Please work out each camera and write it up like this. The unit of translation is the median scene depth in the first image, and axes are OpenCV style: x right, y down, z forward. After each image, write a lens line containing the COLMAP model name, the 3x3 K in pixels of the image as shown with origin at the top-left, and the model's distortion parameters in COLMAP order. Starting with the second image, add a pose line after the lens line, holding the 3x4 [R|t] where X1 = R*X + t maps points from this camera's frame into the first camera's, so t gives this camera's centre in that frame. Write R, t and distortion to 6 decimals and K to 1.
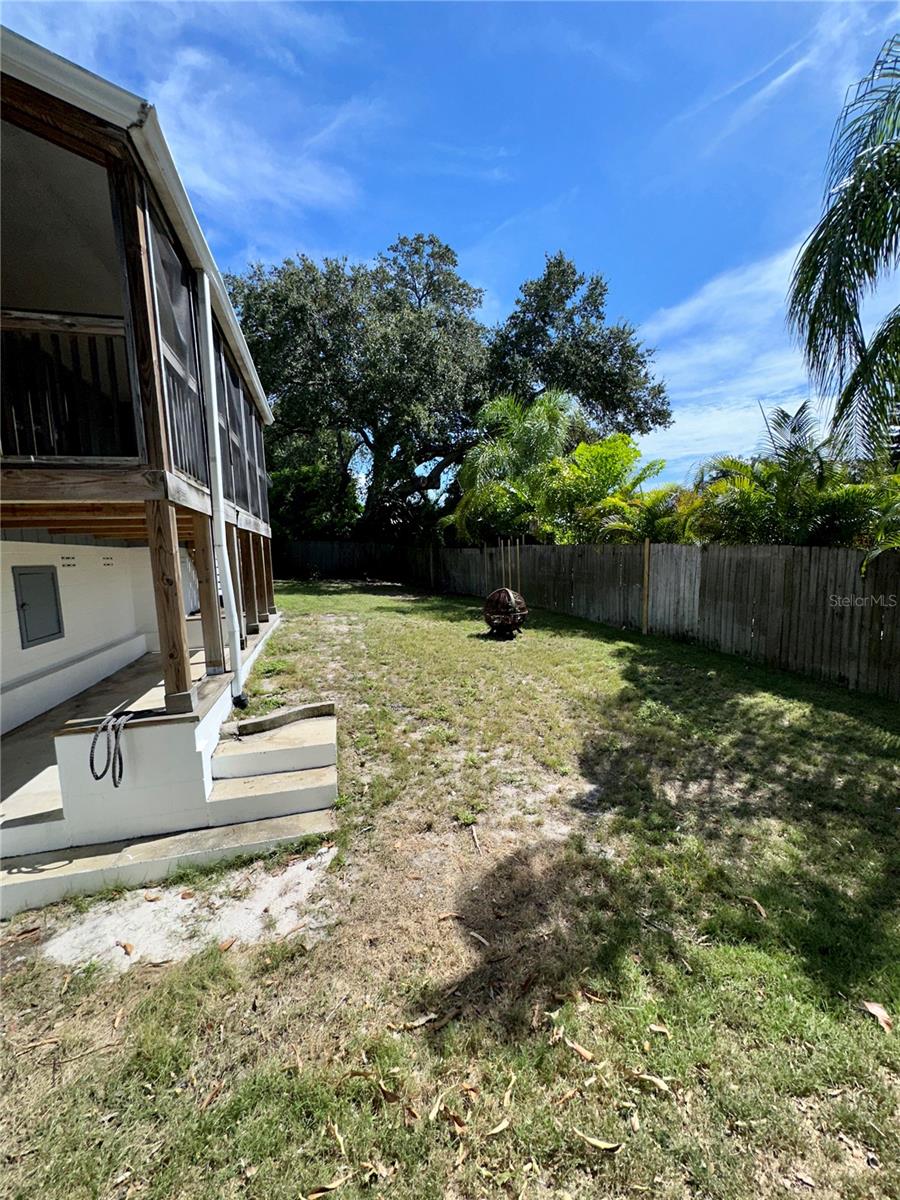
lens RADIAL K [[478.7, 0, 450.6], [0, 478.7, 598.8], [0, 0, 1]] dist [-0.002625, 0.000421]
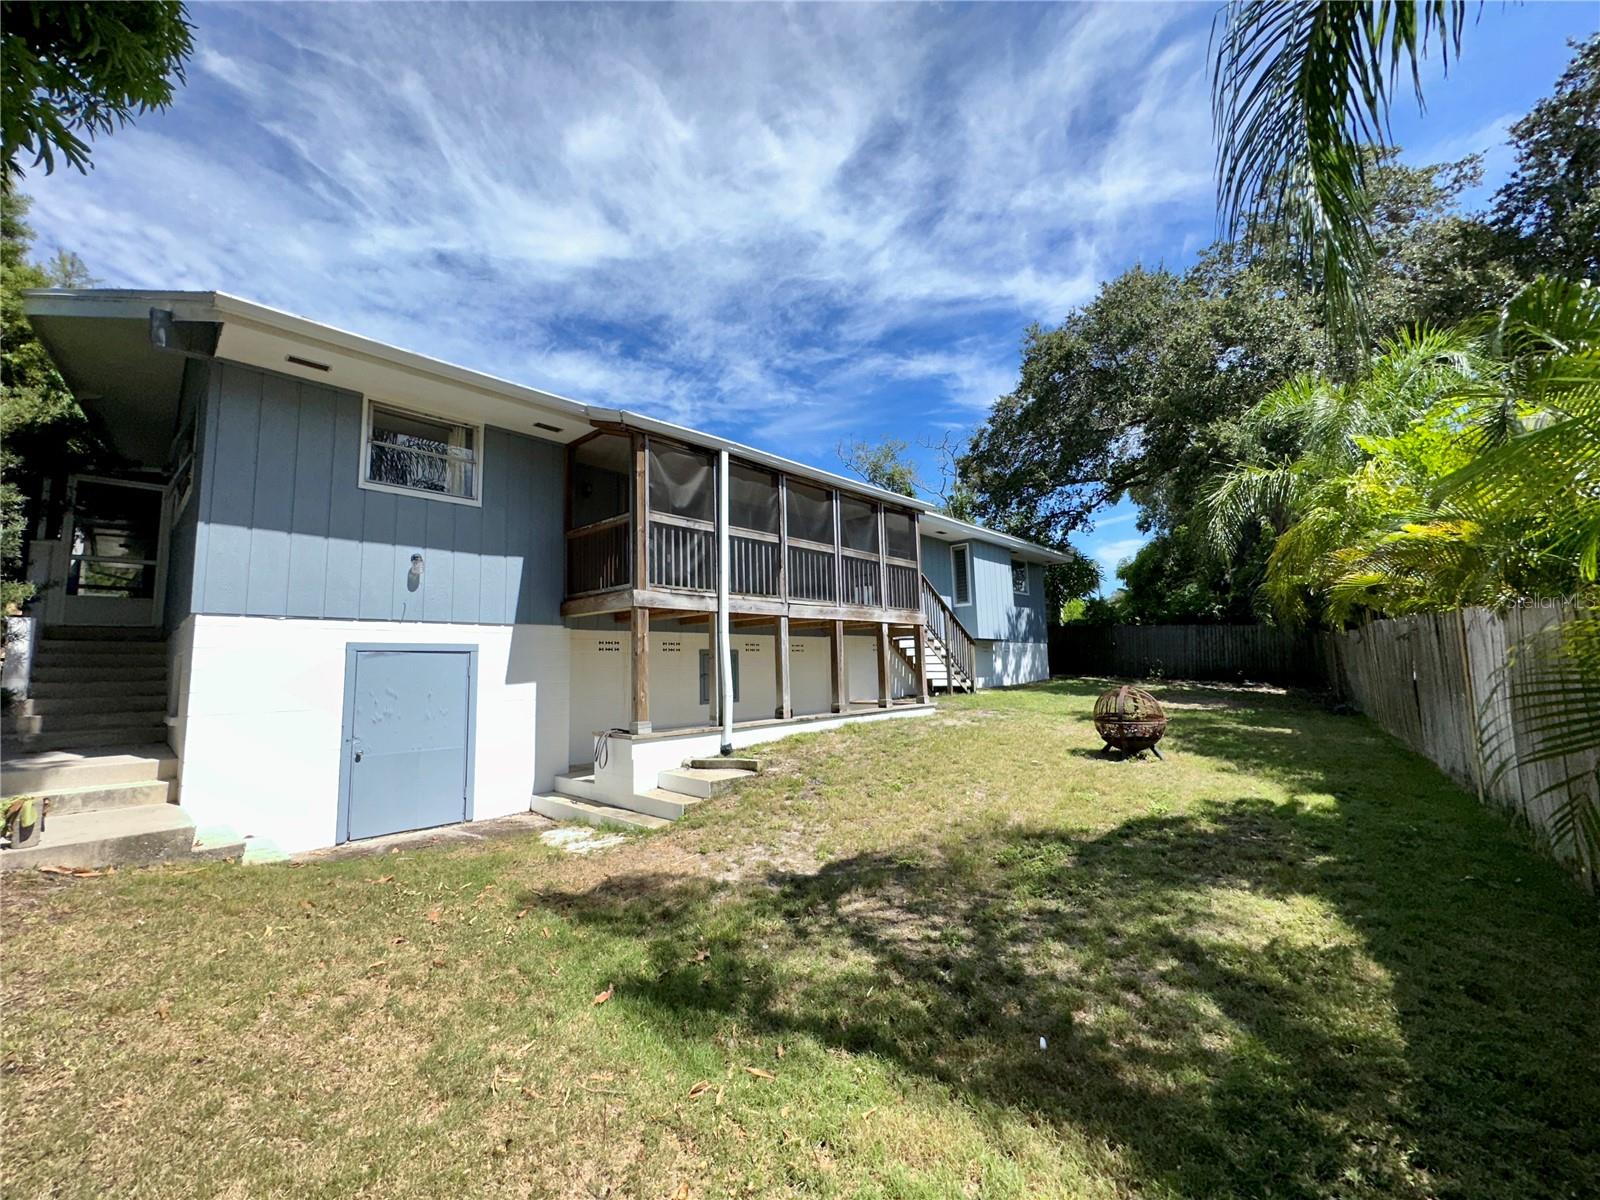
lens RADIAL K [[638.3, 0, 801.2], [0, 638.3, 597.3], [0, 0, 1]] dist [-0.002625, 0.000421]
pose [[0.537797, -0.069508, -0.840204, 1.507233], [-0.077138, 0.988358, -0.131139, 0.017584], [0.839538, 0.135337, 0.526174, 0.250775]]
